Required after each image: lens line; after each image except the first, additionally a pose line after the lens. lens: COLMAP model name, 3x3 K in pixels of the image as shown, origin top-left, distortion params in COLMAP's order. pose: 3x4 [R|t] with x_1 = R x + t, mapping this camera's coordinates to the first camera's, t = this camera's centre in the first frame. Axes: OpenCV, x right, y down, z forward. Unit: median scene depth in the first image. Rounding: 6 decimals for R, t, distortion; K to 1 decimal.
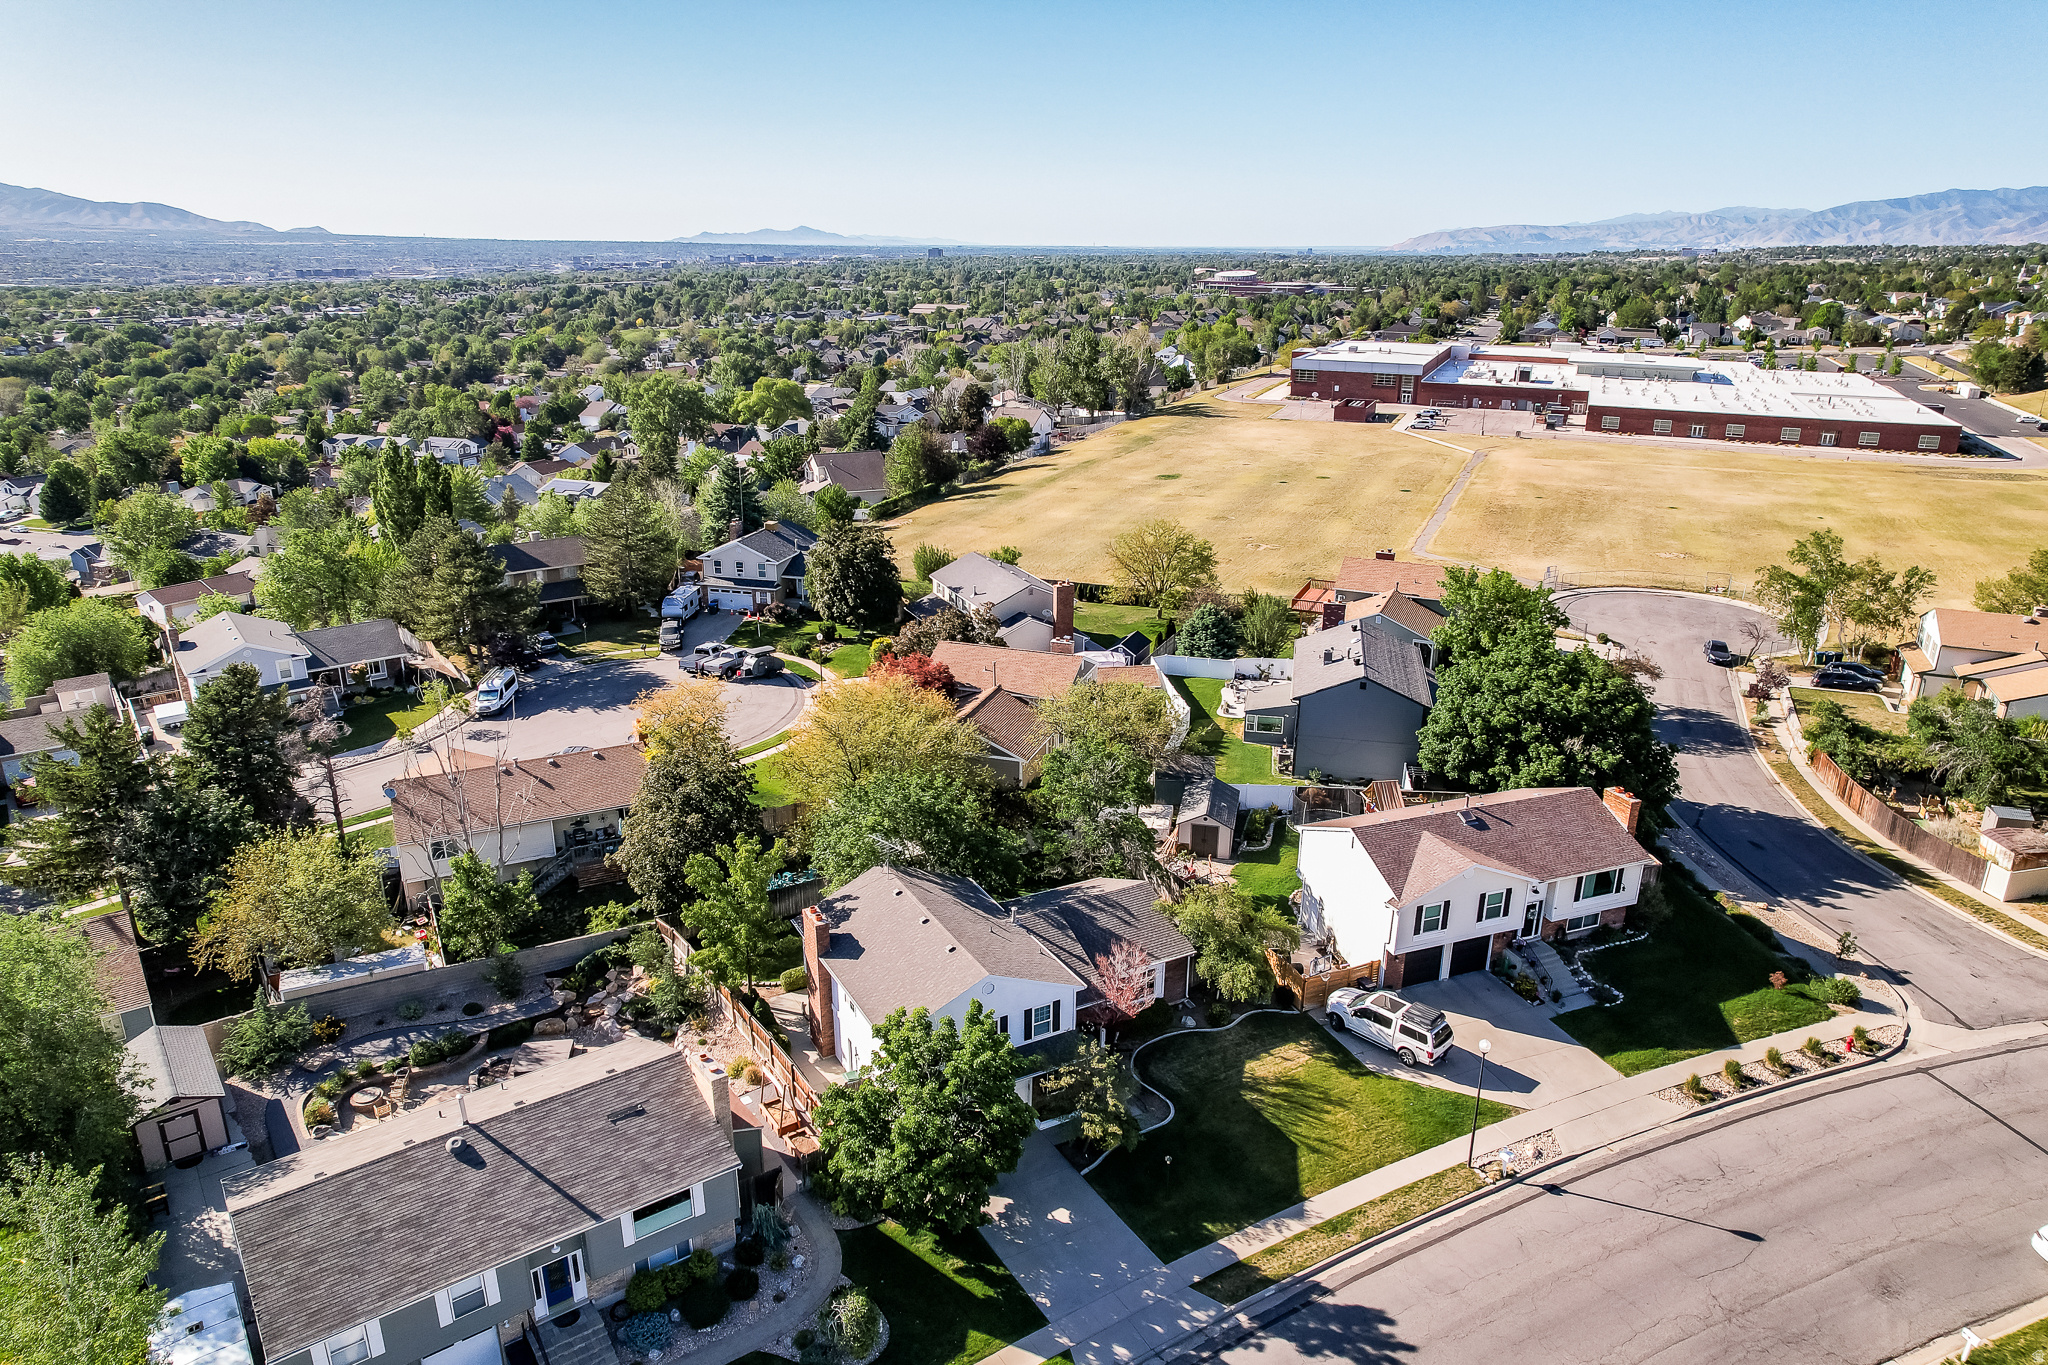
lens RADIAL K [[1326.3, 0, 1024.0], [0, 1326.3, 682.5], [0, 0, 1]] dist [-0.079918, 0.075895]
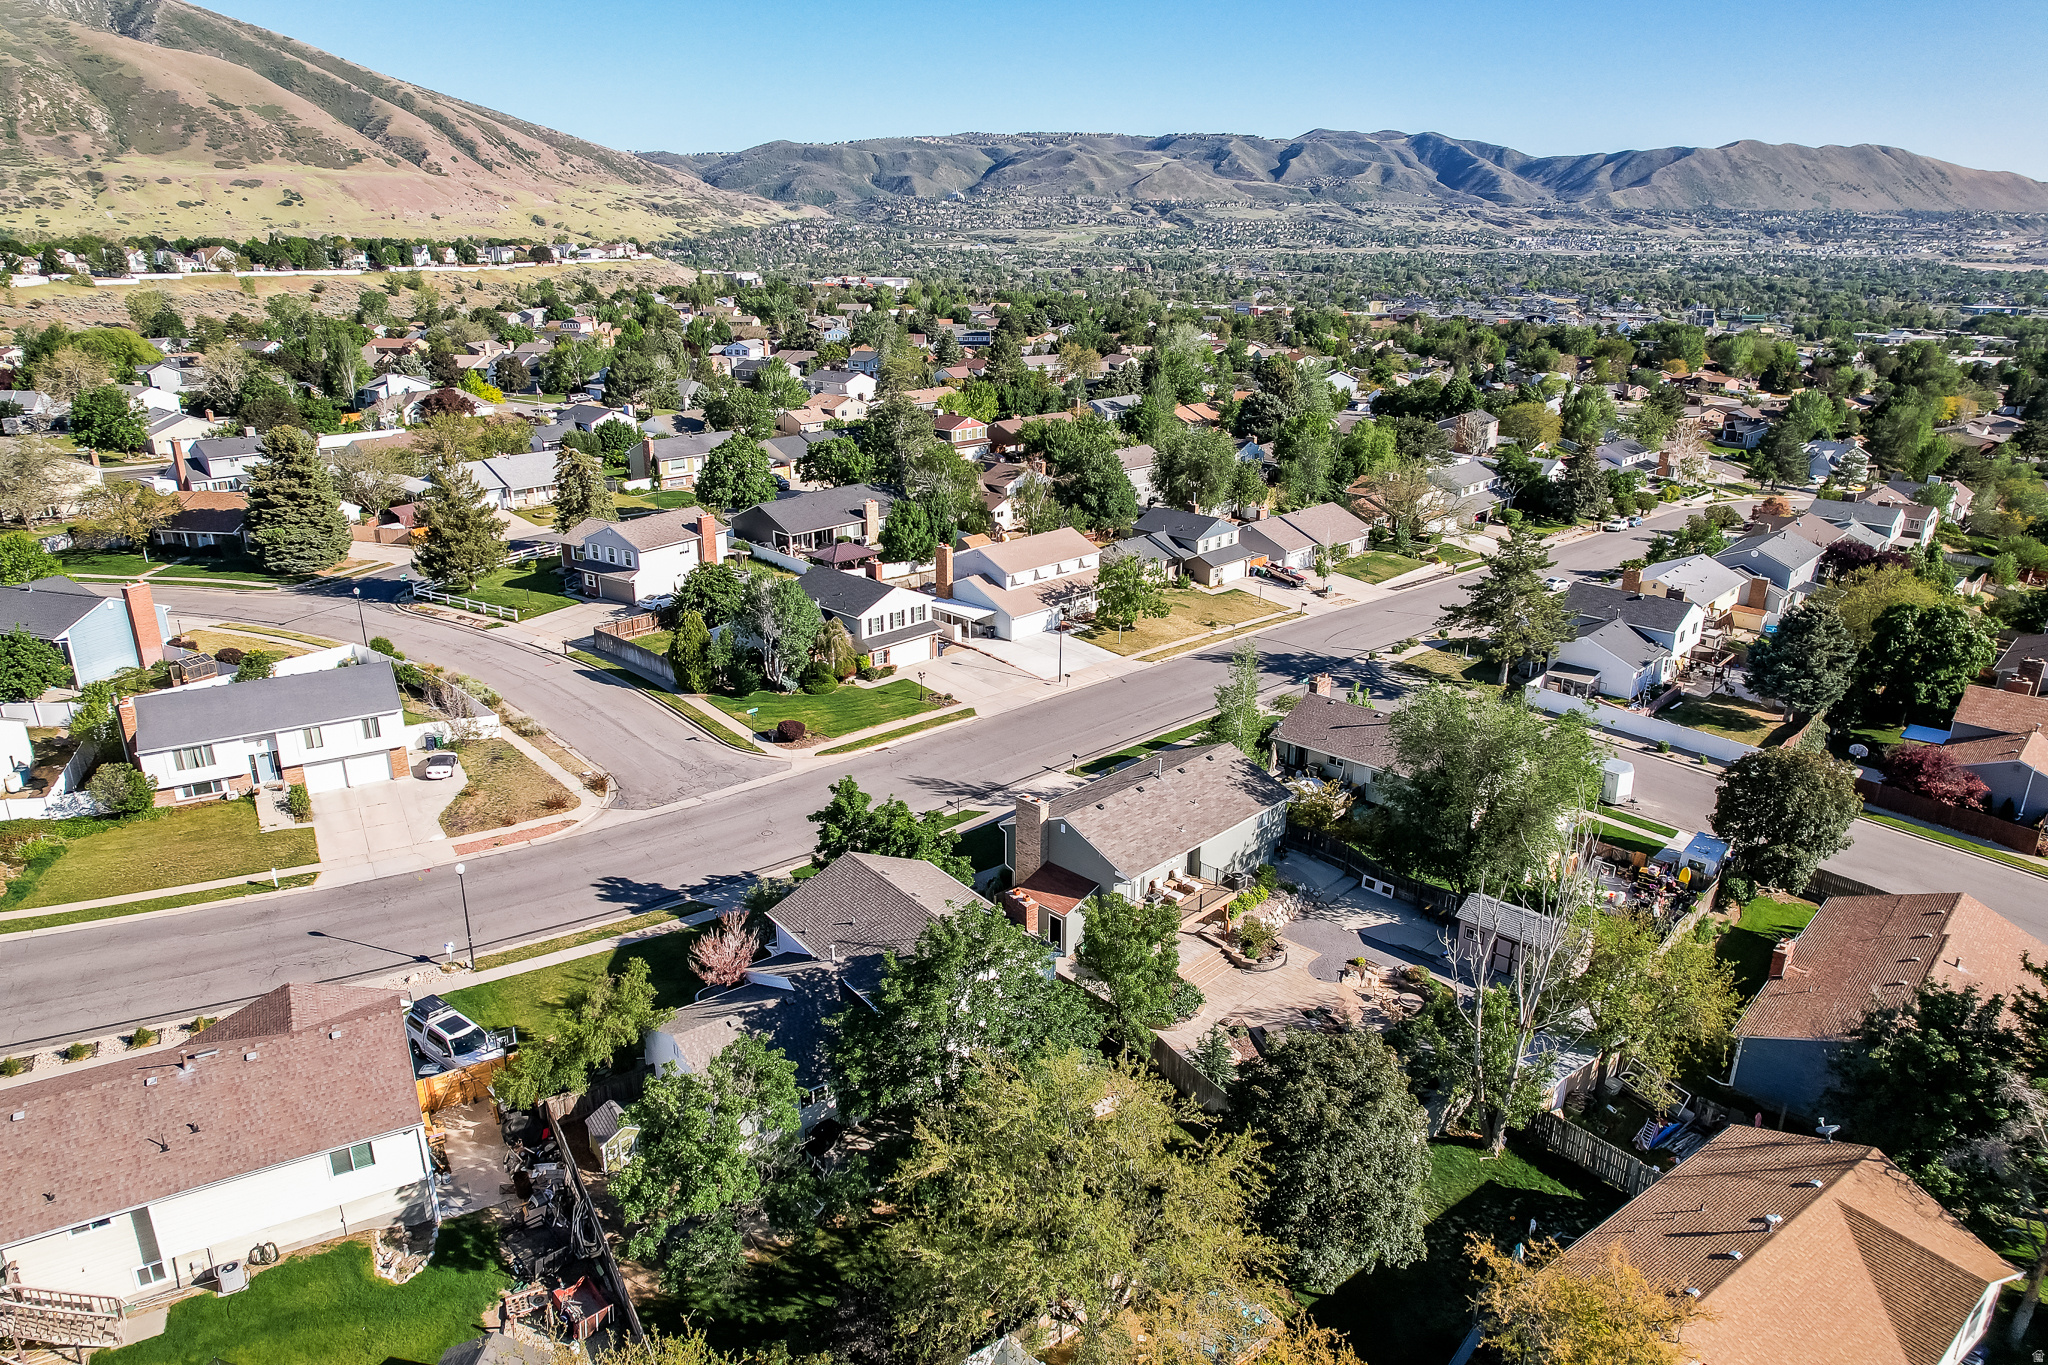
lens RADIAL K [[1312.3, 0, 1018.9], [0, 1312.3, 678.4], [0, 0, 1]] dist [-0.080884, 0.072048]
pose [[-0.988247, 0.042609, -0.146807, -0.010162], [-0.055313, 0.795617, 0.603269, -0.576181], [0.142507, 0.604299, -0.783910, 1.695987]]
